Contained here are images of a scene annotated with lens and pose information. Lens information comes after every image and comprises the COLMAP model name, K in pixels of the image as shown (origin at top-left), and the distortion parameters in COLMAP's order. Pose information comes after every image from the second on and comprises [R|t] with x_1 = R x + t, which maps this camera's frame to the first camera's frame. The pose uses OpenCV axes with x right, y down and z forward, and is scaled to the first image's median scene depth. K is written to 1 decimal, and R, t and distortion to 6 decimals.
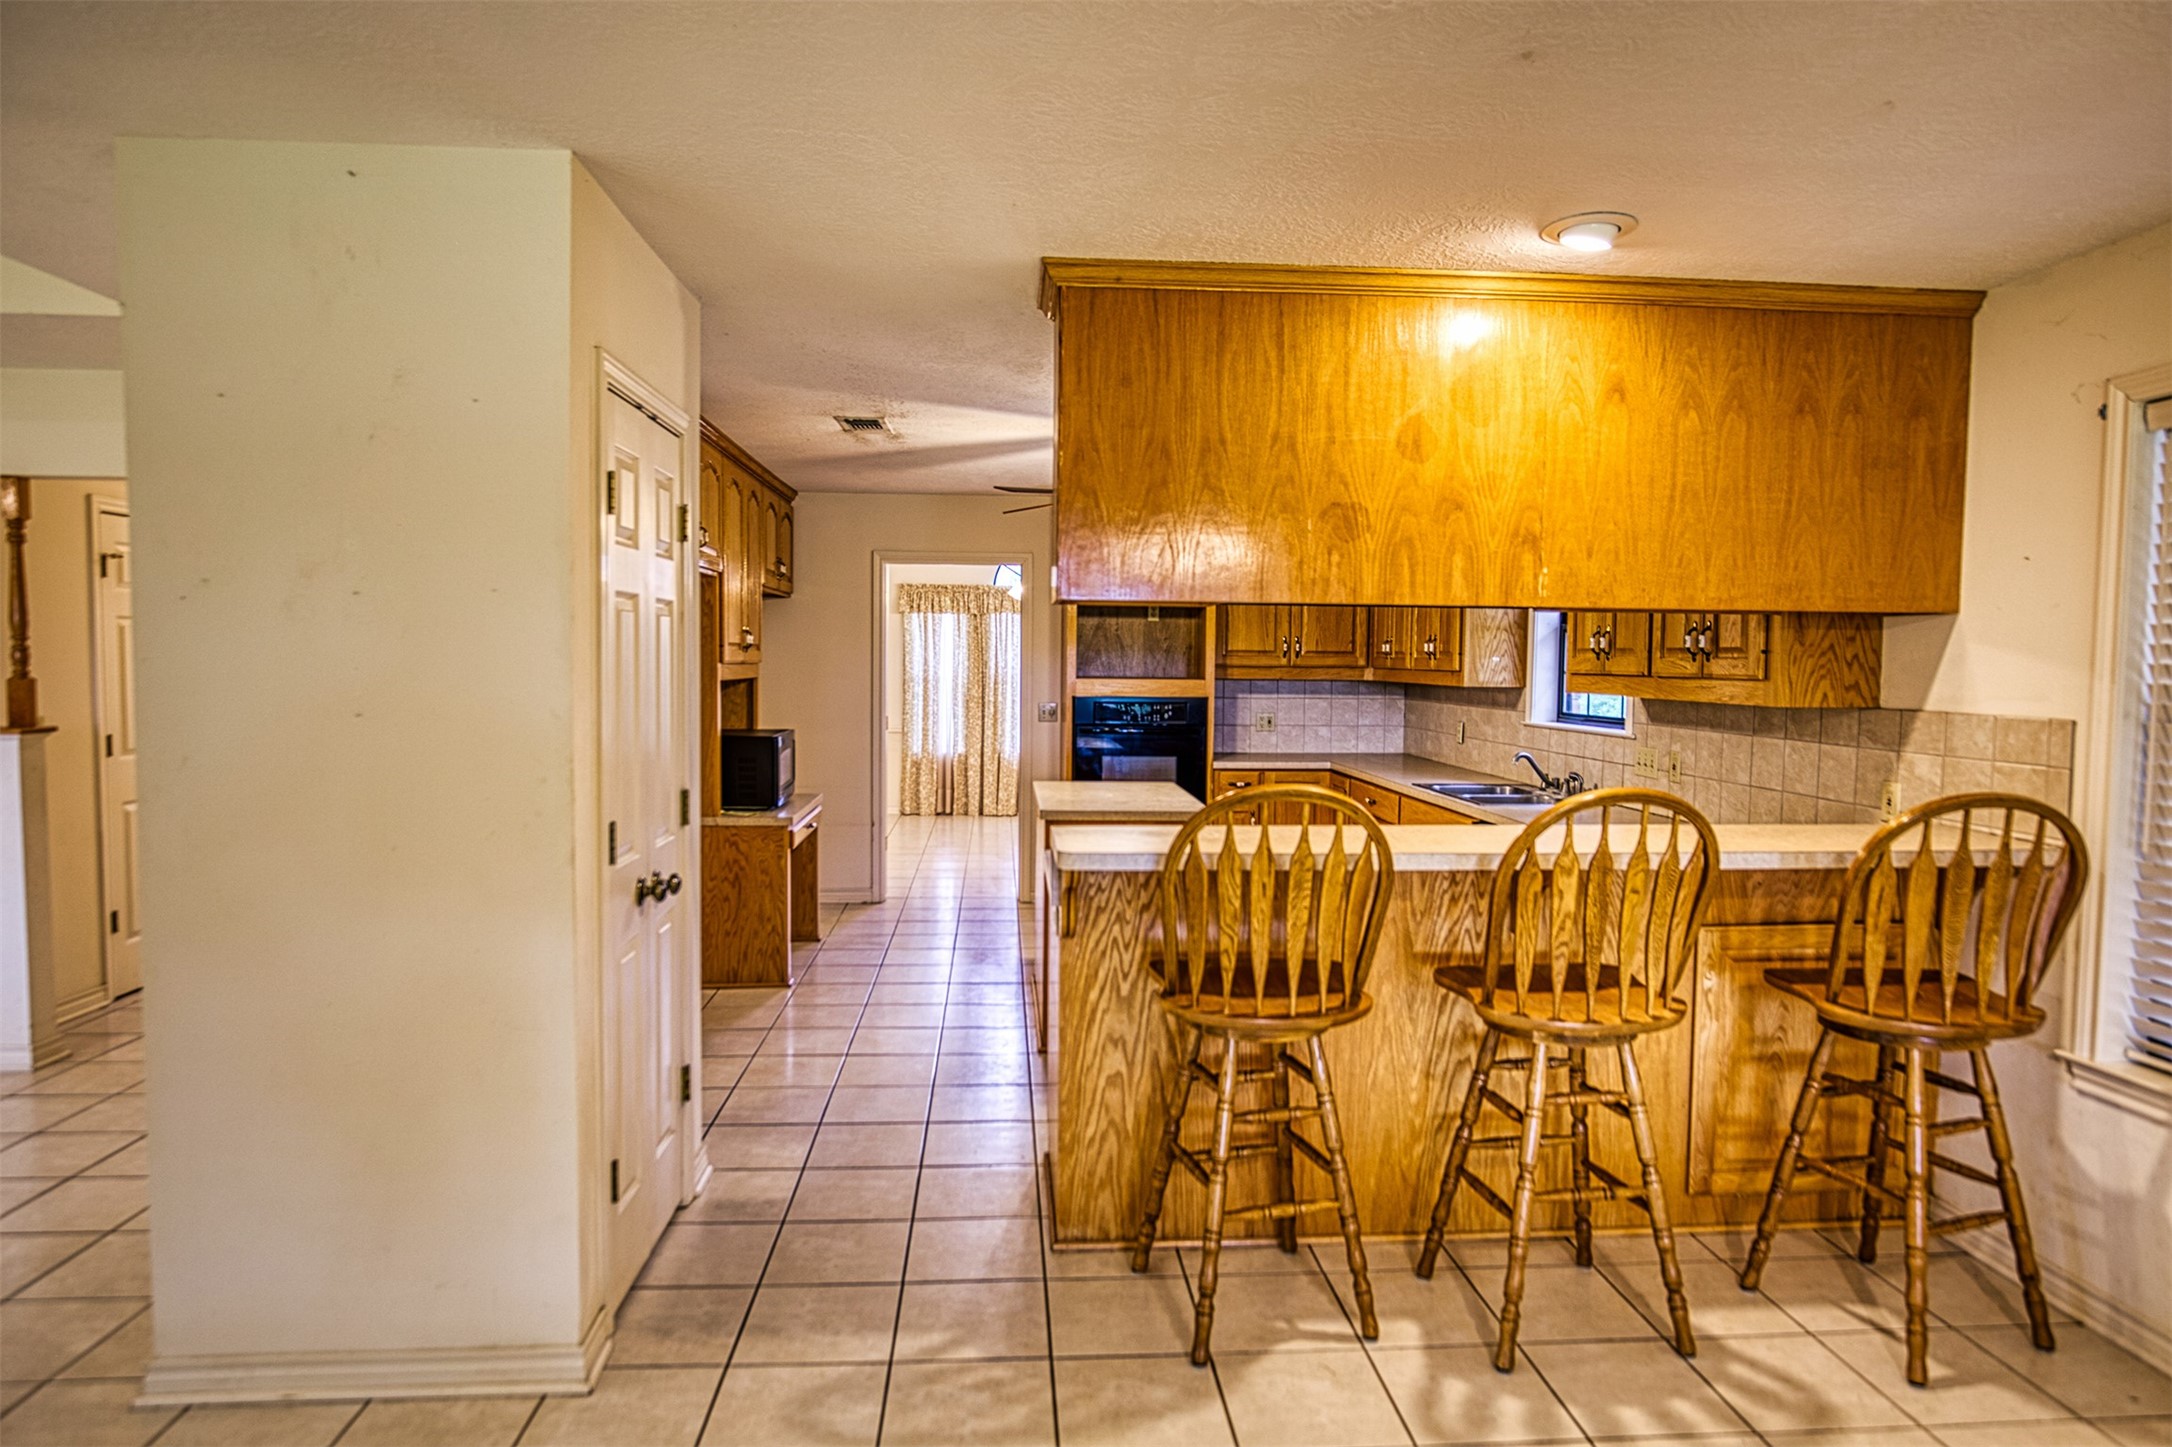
lens RADIAL K [[1244.0, 0, 1083.3], [0, 1244.0, 730.4], [0, 0, 1]] dist [-0.005817, -0.001650]
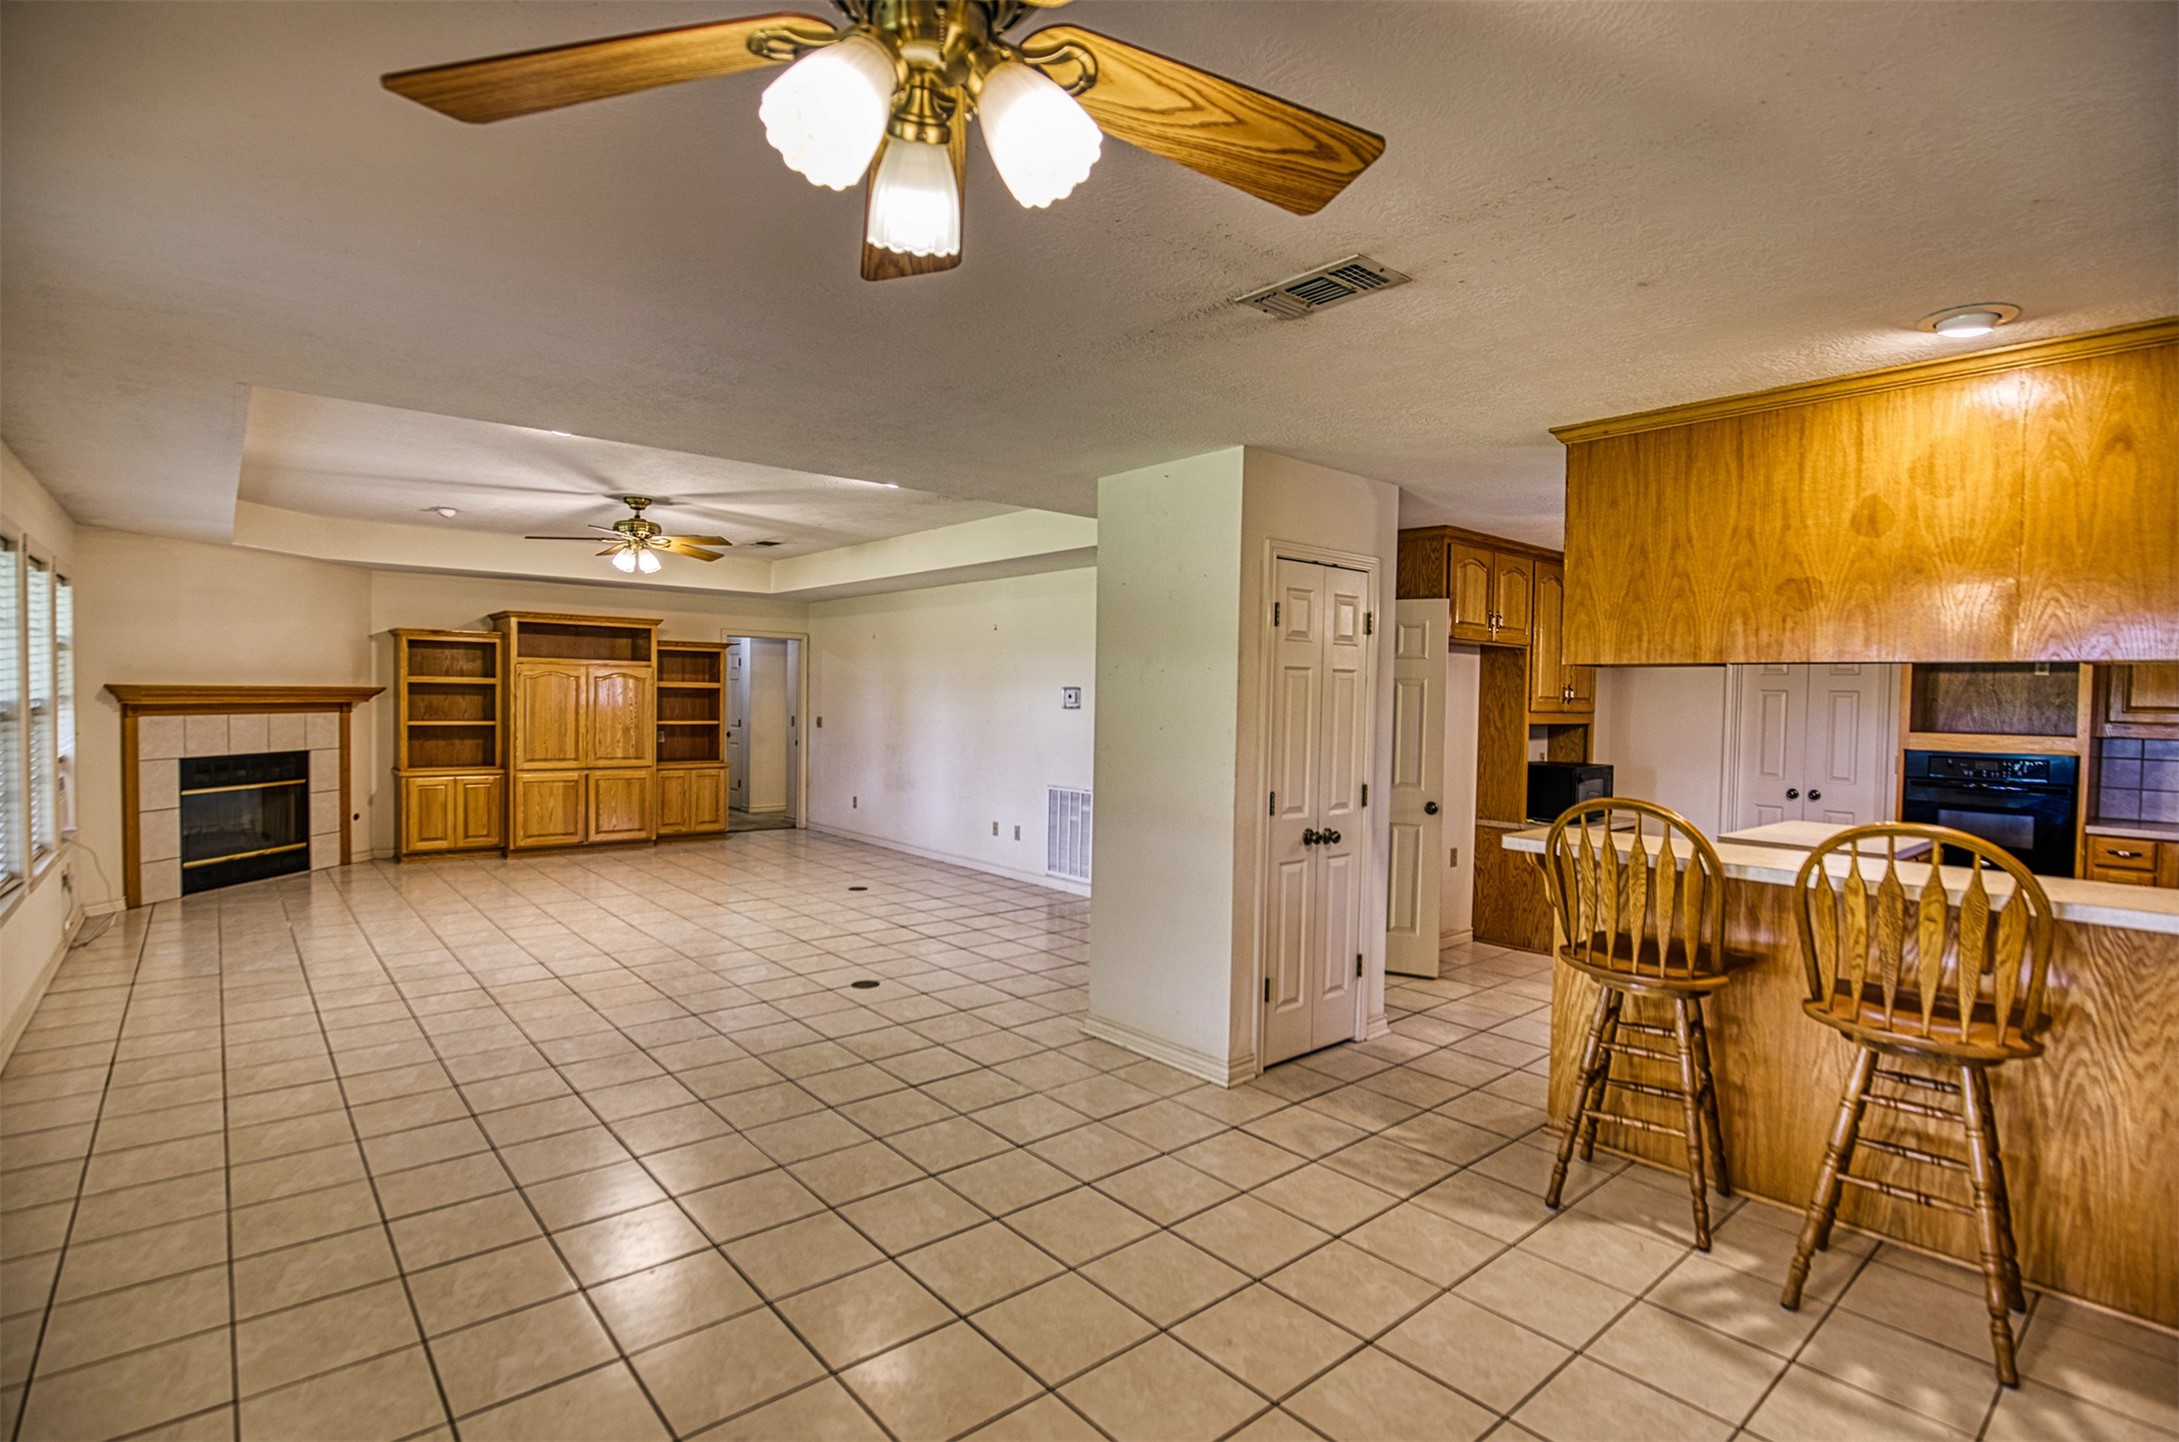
lens RADIAL K [[1031.2, 0, 1090.2], [0, 1031.2, 732.7], [0, 0, 1]] dist [-0.022619, 0.003758]
pose [[0.601356, 0.028340, -0.798479, 0.586511], [-0.058082, 0.998277, -0.008312, 0.012126], [0.796868, 0.051376, 0.601966, -0.119891]]
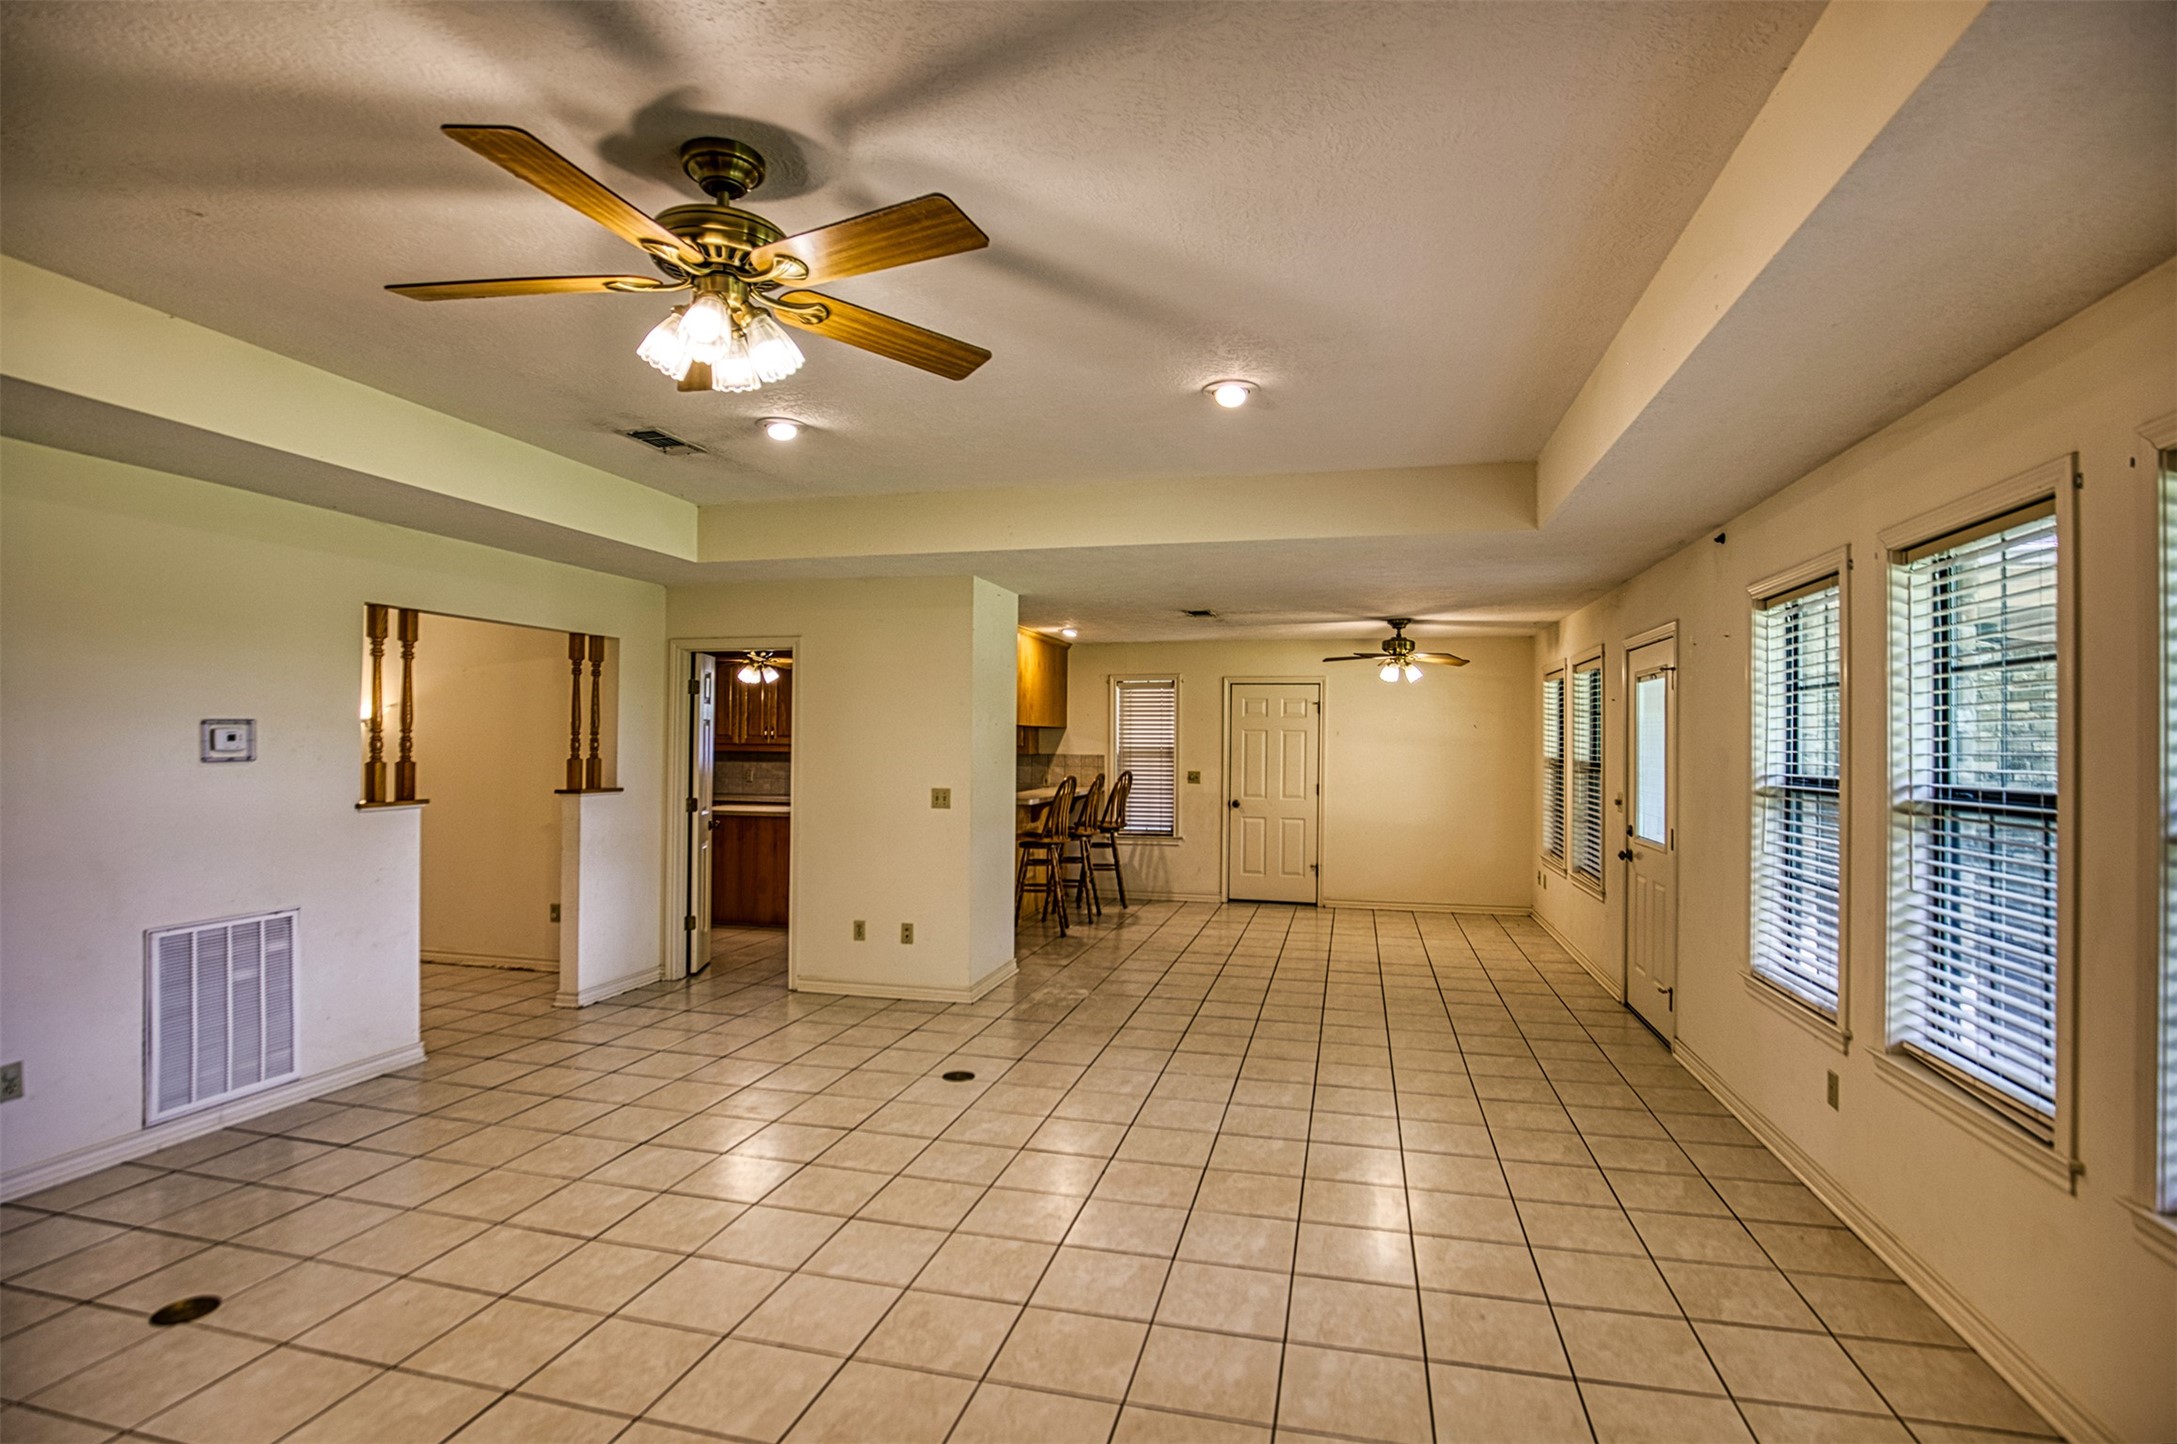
lens RADIAL K [[1030.2, 0, 1095.2], [0, 1030.2, 739.1], [0, 0, 1]] dist [-0.022619, 0.003758]
pose [[0.308790, -0.005745, 0.951113, -2.326891], [0.053209, 0.998520, -0.011243, -0.021727], [-0.949641, 0.054079, 0.308638, -0.037662]]
